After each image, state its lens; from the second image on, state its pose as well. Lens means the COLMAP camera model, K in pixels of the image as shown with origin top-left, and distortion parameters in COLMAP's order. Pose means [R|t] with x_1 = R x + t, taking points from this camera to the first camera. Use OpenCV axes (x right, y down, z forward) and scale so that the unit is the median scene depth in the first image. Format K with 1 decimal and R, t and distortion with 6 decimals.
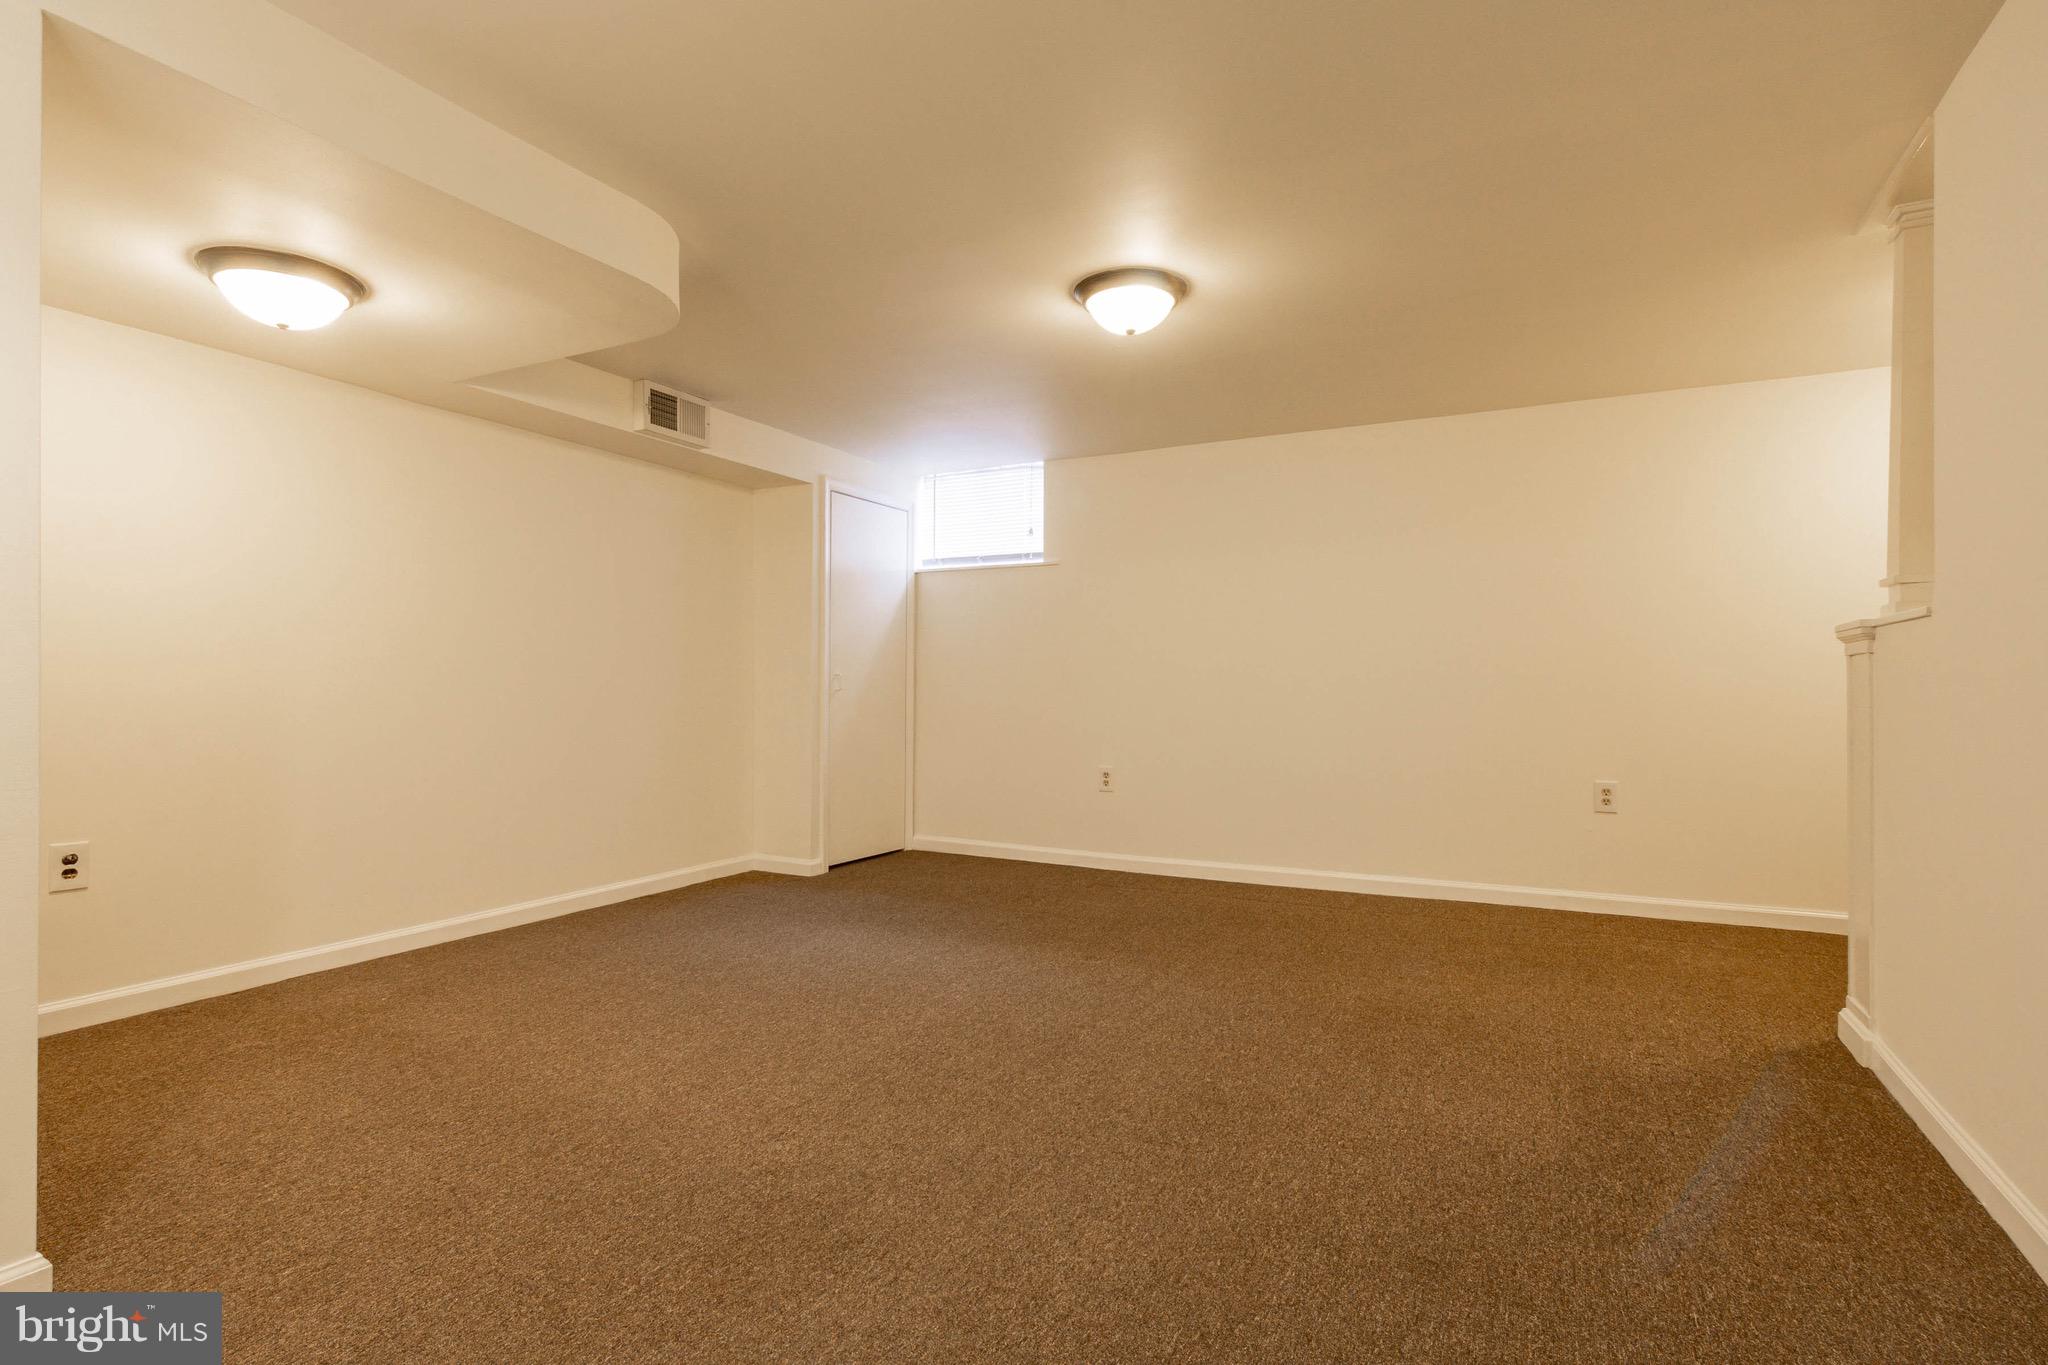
lens RADIAL K [[1054.4, 0, 1020.7], [0, 1054.4, 669.3], [0, 0, 1]] dist [-0.021343, 0.001024]
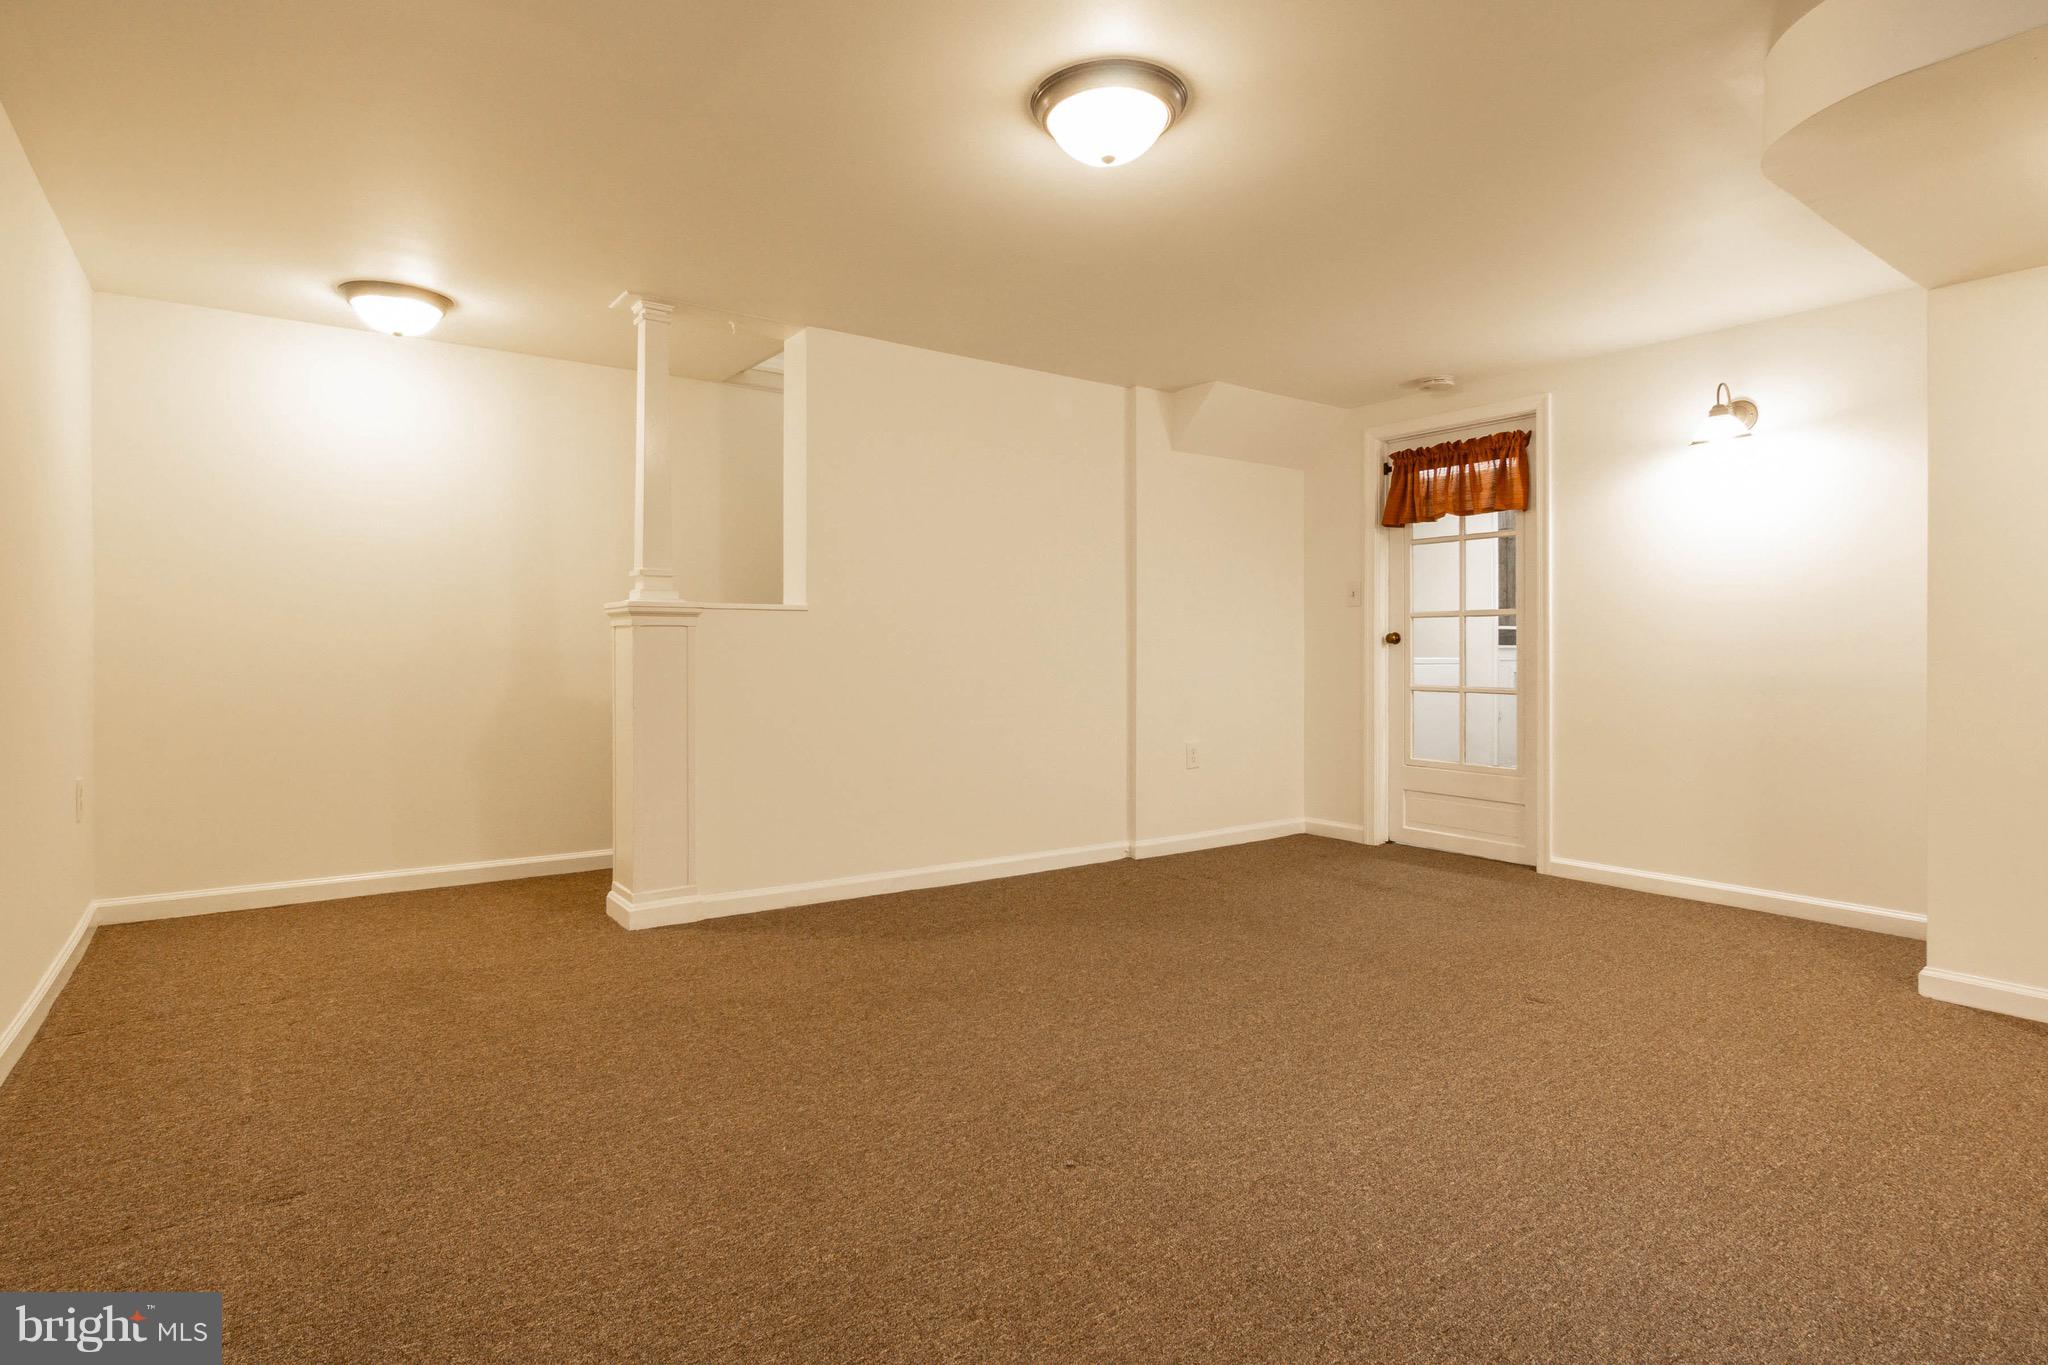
lens RADIAL K [[1019.4, 0, 996.7], [0, 1019.4, 668.4], [0, 0, 1]] dist [-0.000665, -0.000501]
pose [[-0.881864, -0.014143, 0.471292, -0.180179], [-0.010097, 0.999887, 0.011114, 0.017420], [-0.471396, 0.005043, -0.881907, 1.878750]]
